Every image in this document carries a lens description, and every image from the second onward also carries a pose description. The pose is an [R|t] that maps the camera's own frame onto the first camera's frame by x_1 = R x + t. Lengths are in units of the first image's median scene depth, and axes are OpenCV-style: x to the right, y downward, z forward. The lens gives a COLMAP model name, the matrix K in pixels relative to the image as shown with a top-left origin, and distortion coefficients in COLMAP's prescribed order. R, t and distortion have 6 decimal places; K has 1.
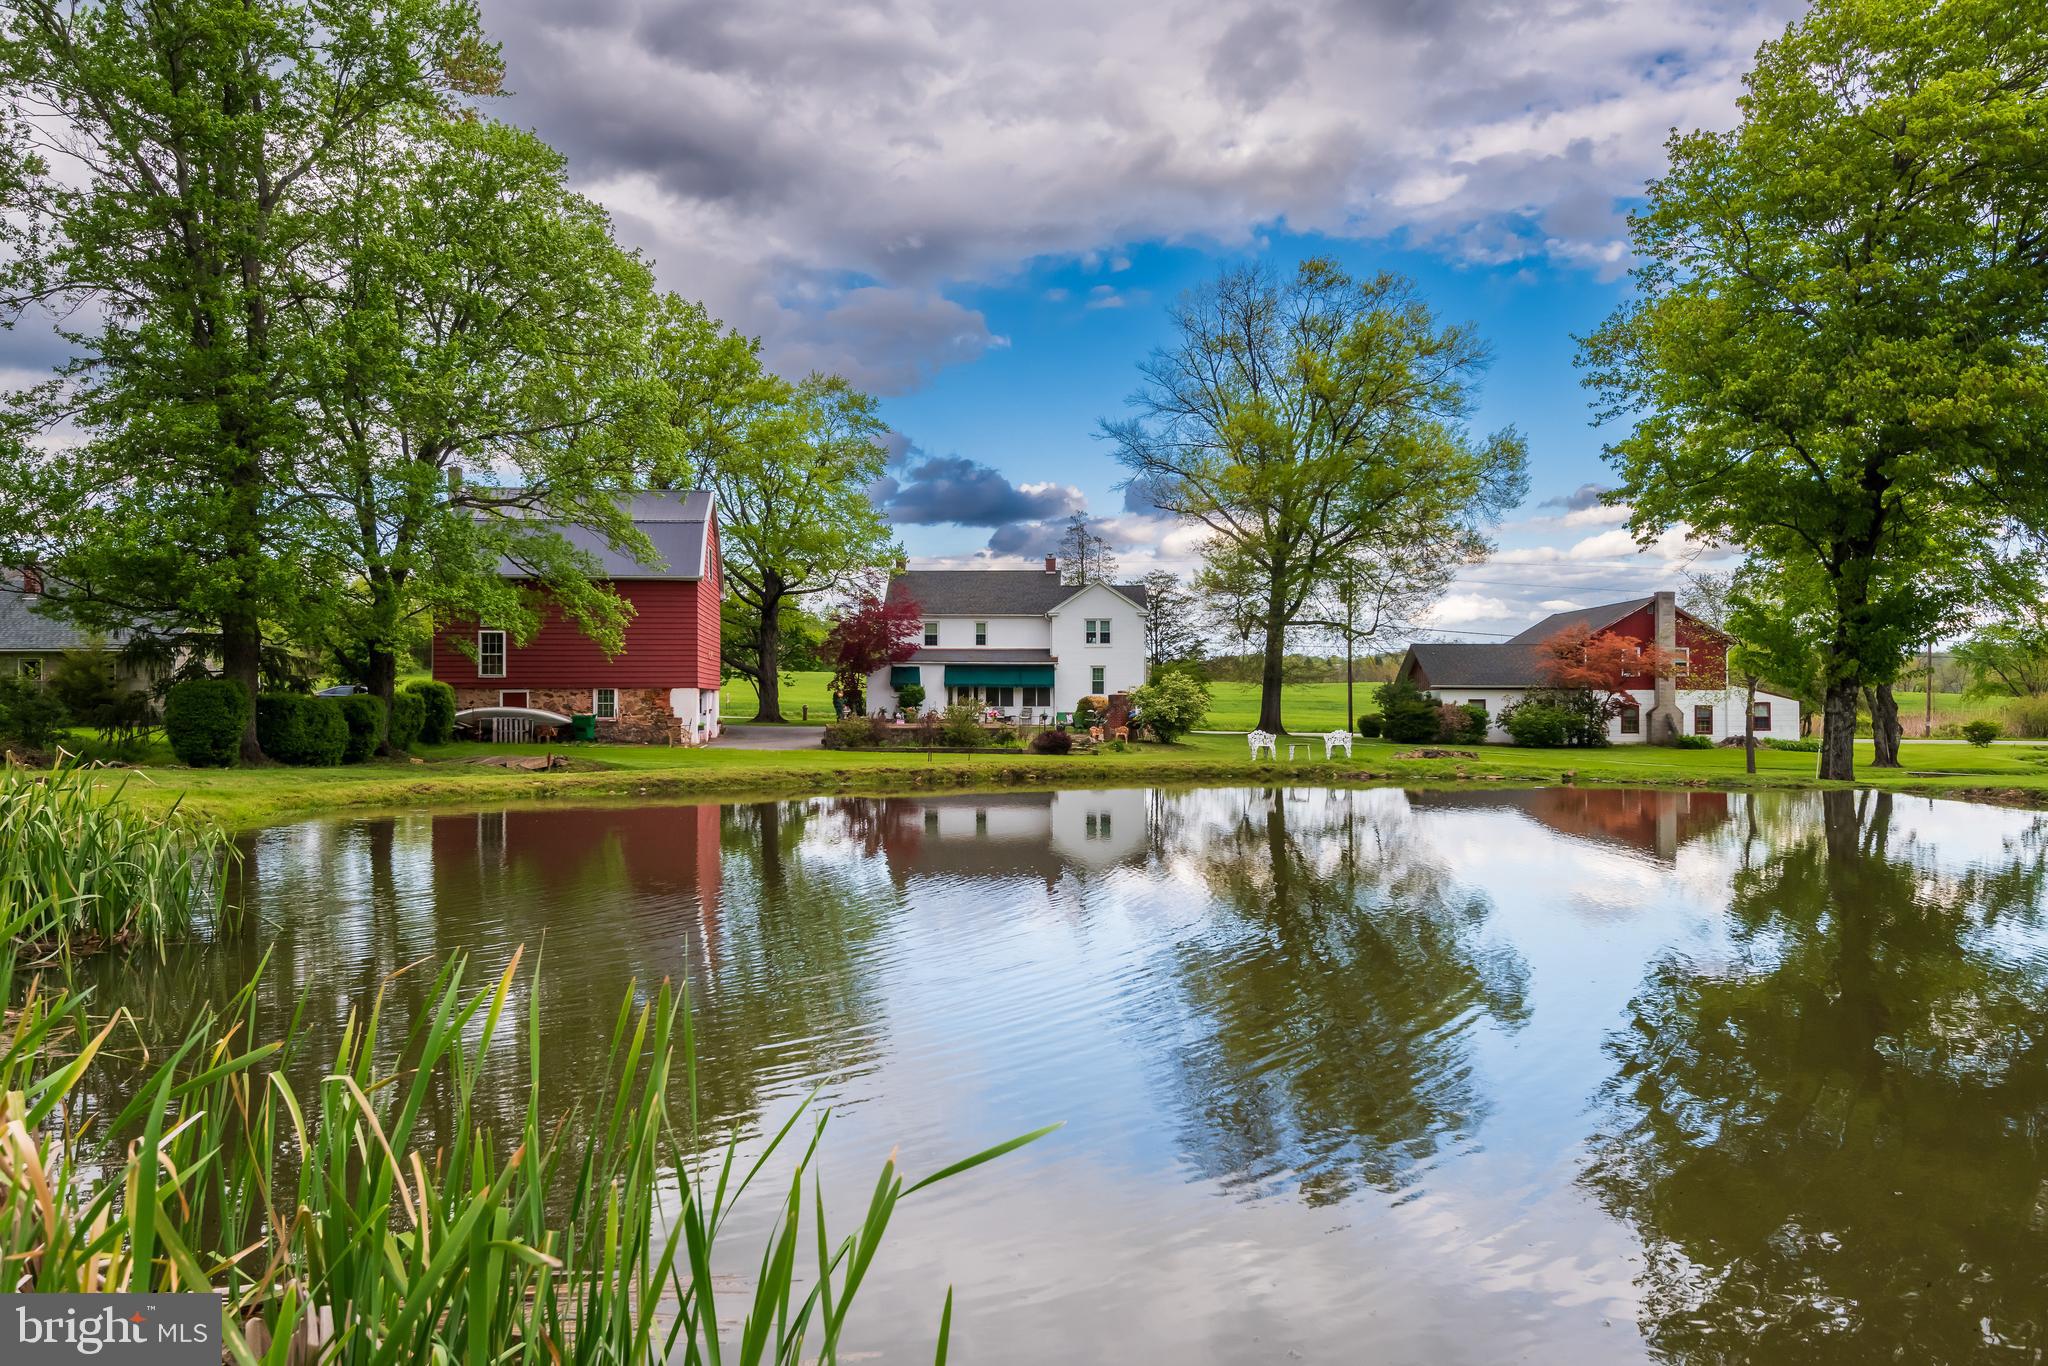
lens RADIAL K [[1398.8, 0, 1024.0], [0, 1398.8, 683.0], [0, 0, 1]] dist [0.018506, 0.003515]
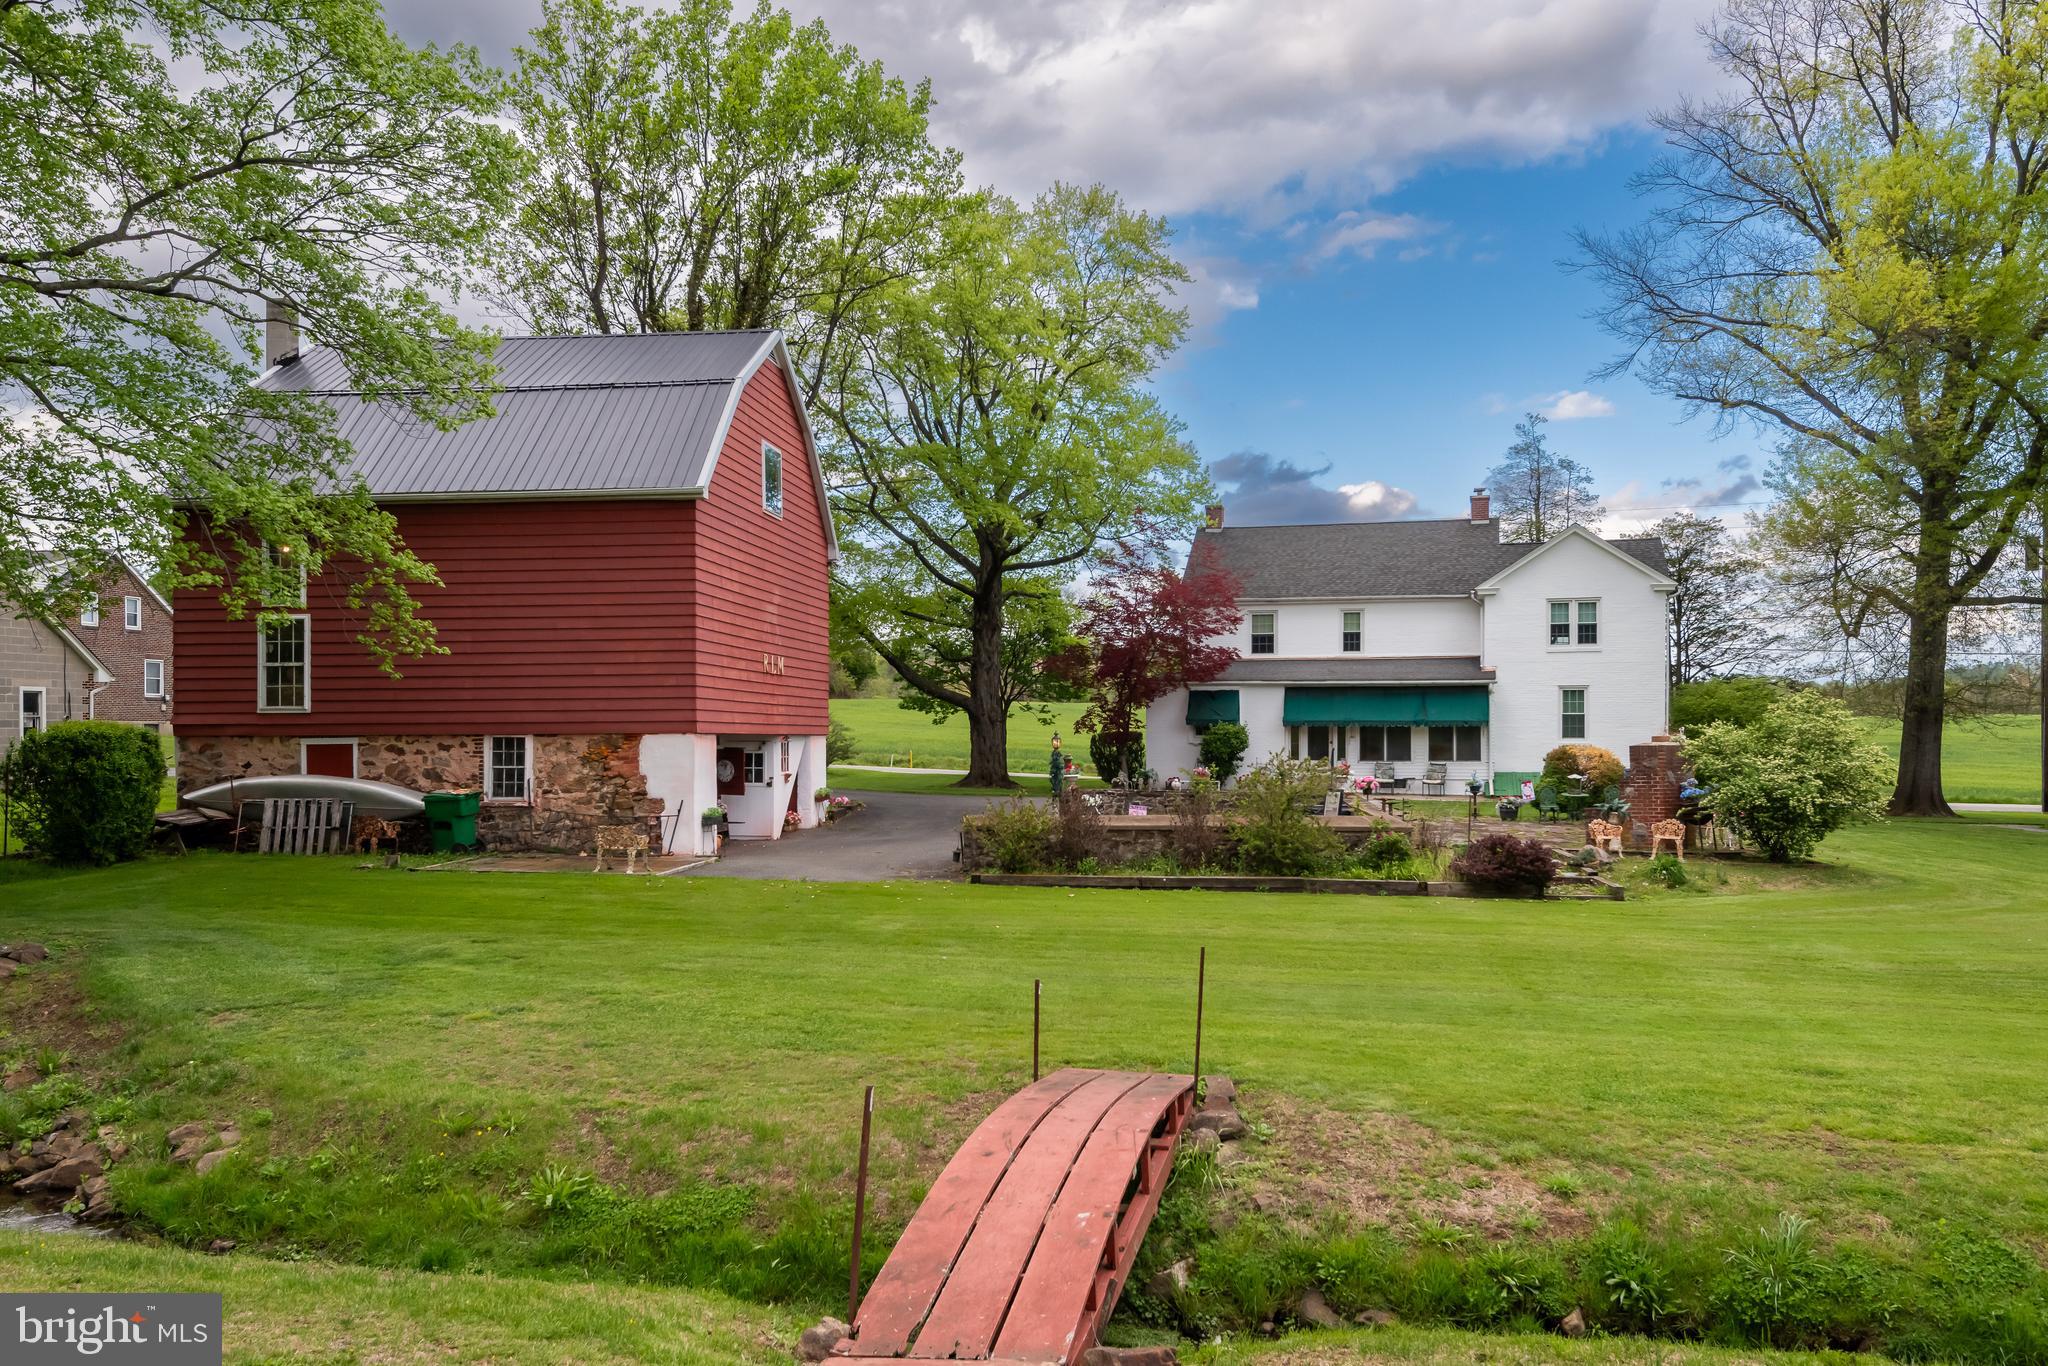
lens RADIAL K [[1595.3, 0, 1034.4], [0, 1595.3, 749.8], [0, 0, 1]] dist [0.022228, -0.029086]
pose [[0.970682, 0.000674, -0.240368, -0.000451], [0.004206, 0.999795, 0.019791, -0.000756], [0.240332, -0.020222, 0.970480, 0.358411]]
